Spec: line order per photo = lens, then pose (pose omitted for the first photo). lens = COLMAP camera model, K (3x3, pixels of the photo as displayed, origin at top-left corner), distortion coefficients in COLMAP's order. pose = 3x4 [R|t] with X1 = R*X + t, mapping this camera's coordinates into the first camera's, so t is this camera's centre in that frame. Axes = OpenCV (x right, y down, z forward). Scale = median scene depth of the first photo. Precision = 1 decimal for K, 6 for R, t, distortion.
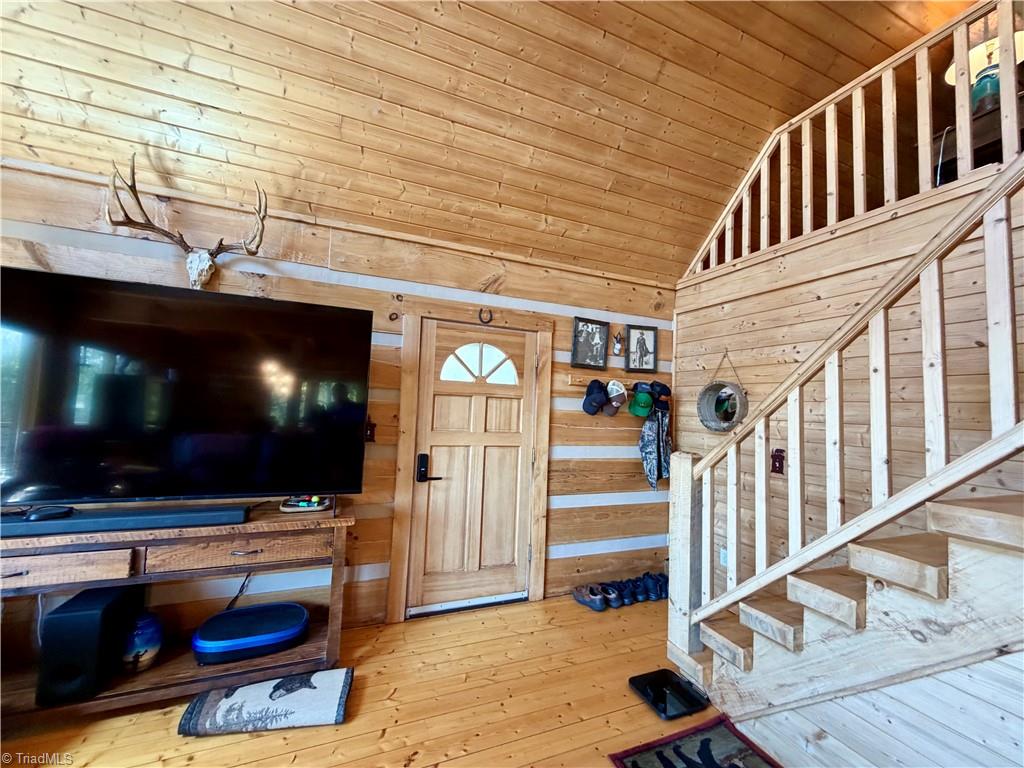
lens RADIAL K [[409.4, 0, 511.6], [0, 409.4, 381.9], [0, 0, 1]] dist [0.001004, -0.000015]
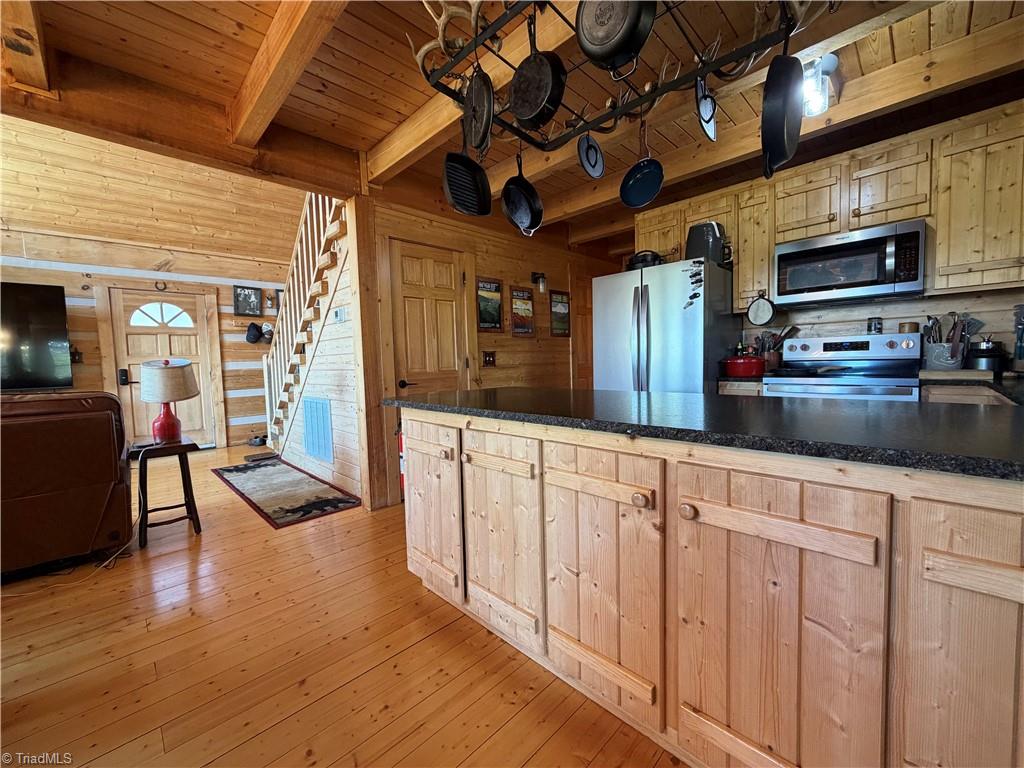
lens RADIAL K [[409.4, 0, 509.7], [0, 409.4, 382.9], [0, 0, 1]] dist [0.001004, -0.000015]
pose [[0.922462, -0.090958, 0.375219, 0.580376], [0.045017, 0.990563, 0.129453, 0.077683], [-0.383453, -0.102524, 0.917852, -1.108612]]
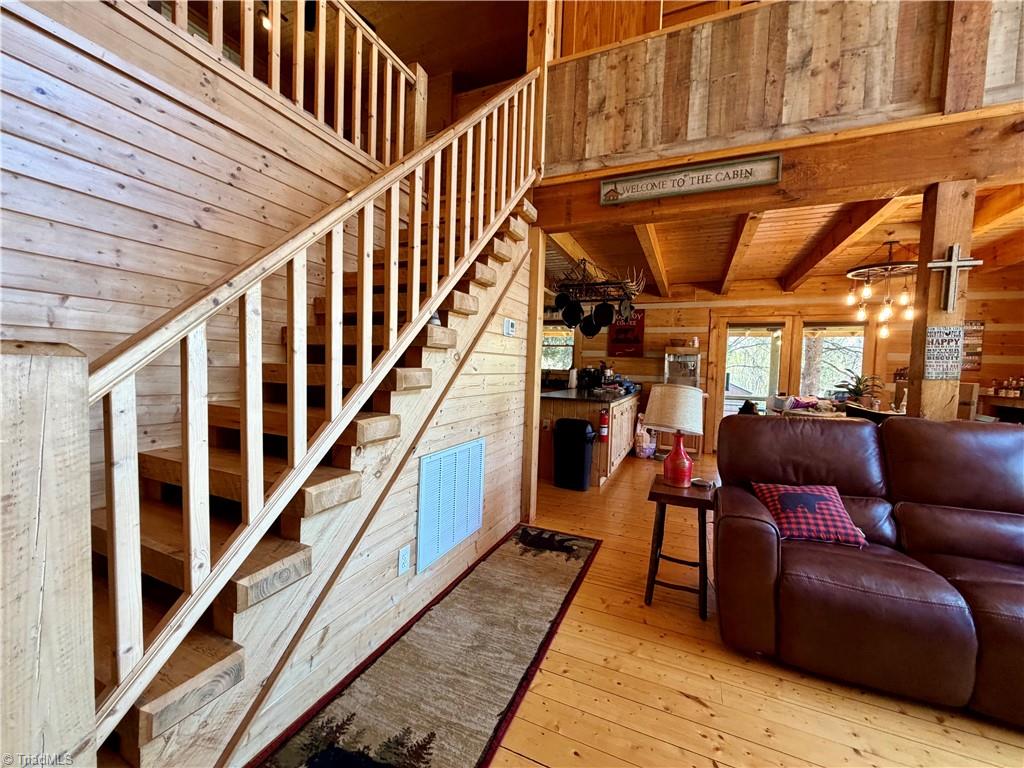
lens RADIAL K [[409.4, 0, 510.2], [0, 409.4, 385.0], [0, 0, 1]] dist [0.001004, -0.000015]
pose [[-0.688694, -0.098984, 0.718264, -0.725777], [-0.105201, 0.993796, 0.036085, 0.149270], [-0.717380, -0.050710, -0.694834, 2.464521]]
